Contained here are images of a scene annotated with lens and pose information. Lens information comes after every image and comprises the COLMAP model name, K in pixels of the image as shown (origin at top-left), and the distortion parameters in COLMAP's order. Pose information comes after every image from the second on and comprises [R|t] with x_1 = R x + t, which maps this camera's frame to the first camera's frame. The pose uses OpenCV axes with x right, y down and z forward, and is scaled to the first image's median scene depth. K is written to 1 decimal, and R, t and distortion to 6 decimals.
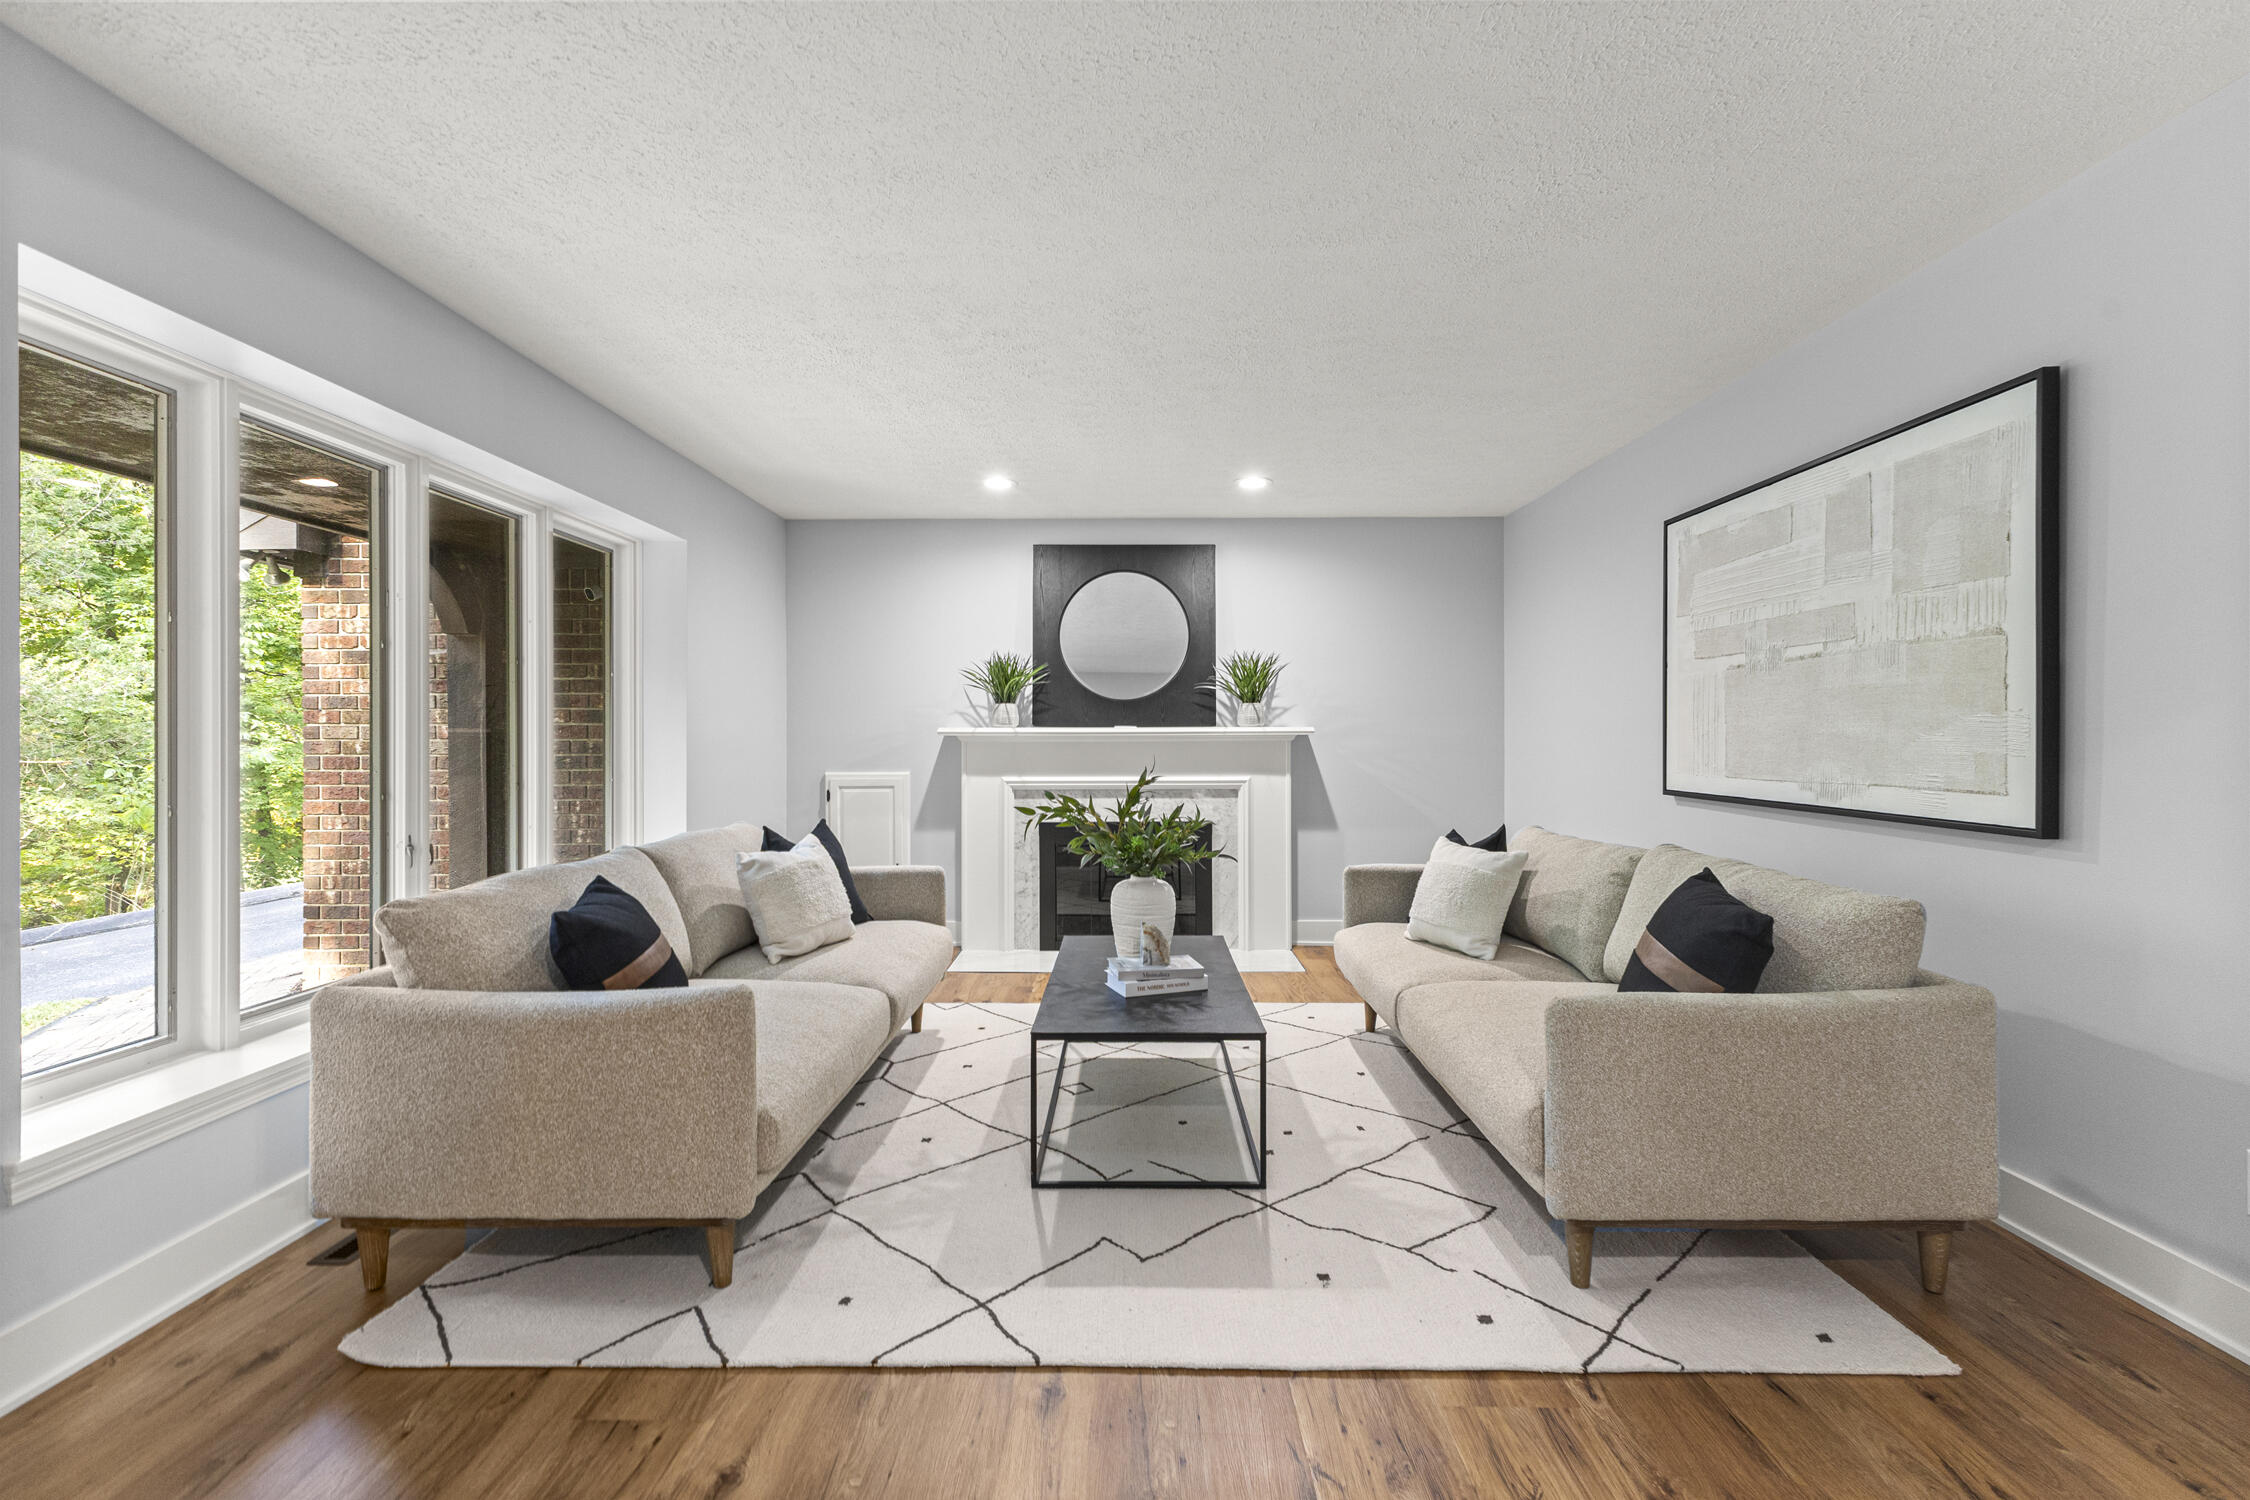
lens RADIAL K [[971.2, 0, 1079.5], [0, 971.2, 743.9], [0, 0, 1]] dist [0.013981, -0.004720]
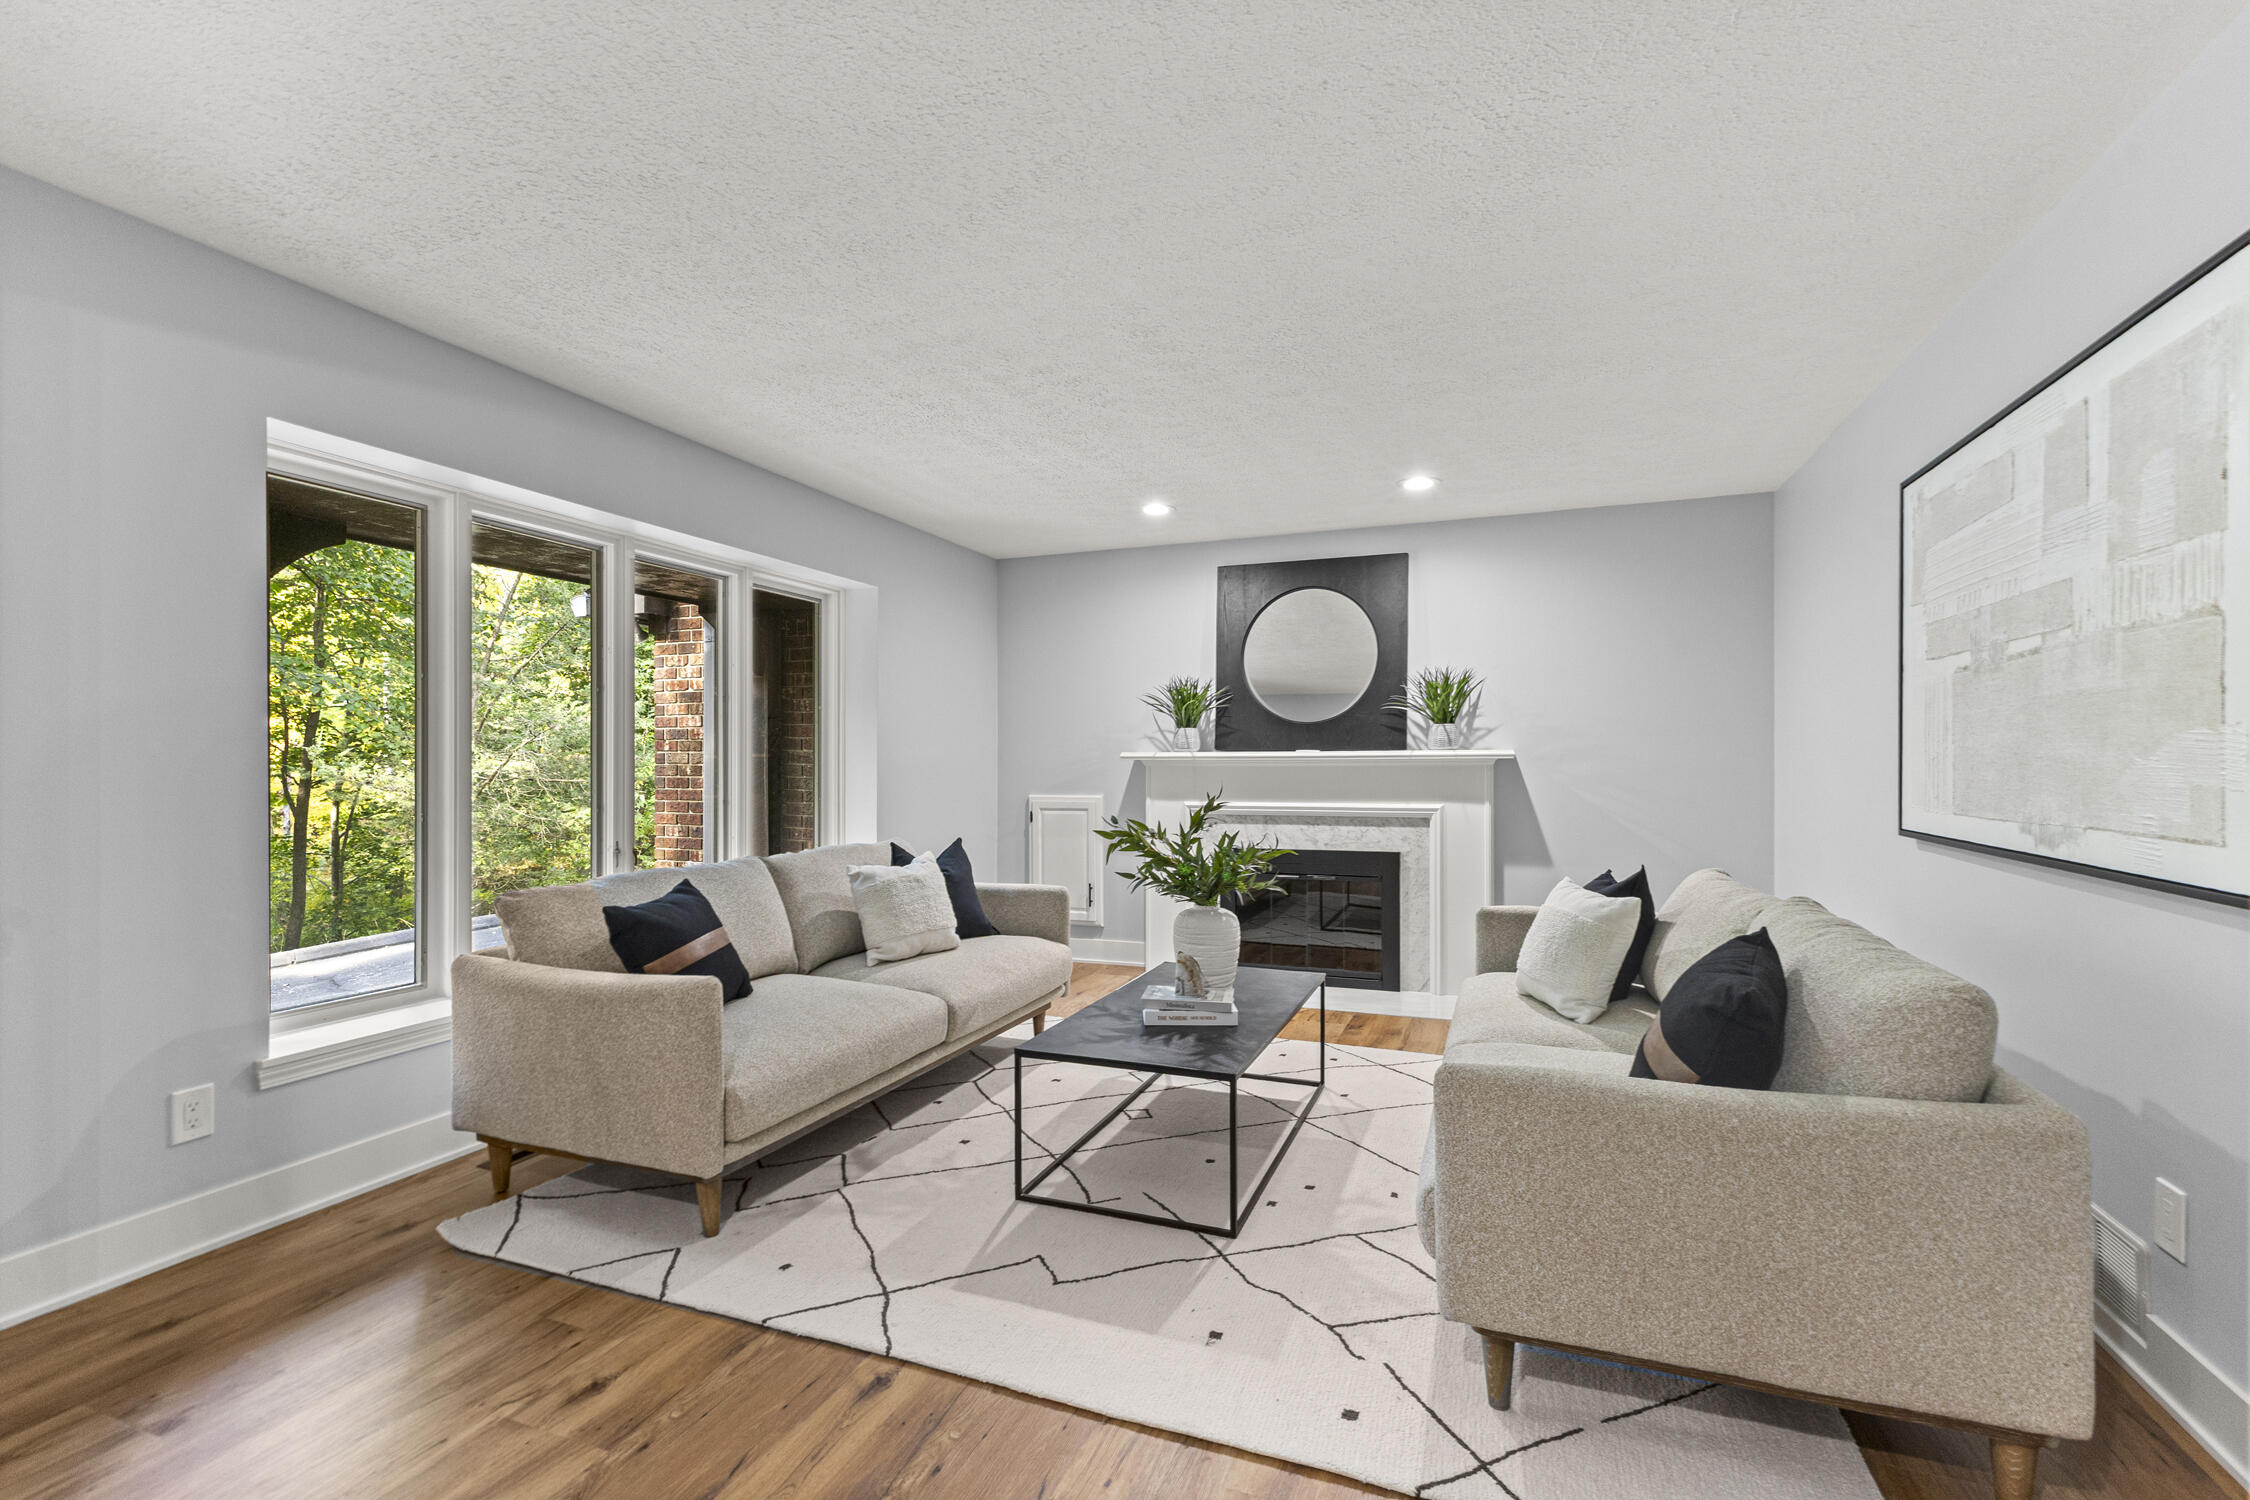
lens RADIAL K [[971.2, 0, 1087.3], [0, 971.2, 765.3], [0, 0, 1]] dist [0.013981, -0.004720]
pose [[0.935717, 0.000516, -0.352750, 0.347391], [-0.001192, 0.999998, -0.001699, -0.002275], [0.352748, 0.002010, 0.935716, 0.053746]]
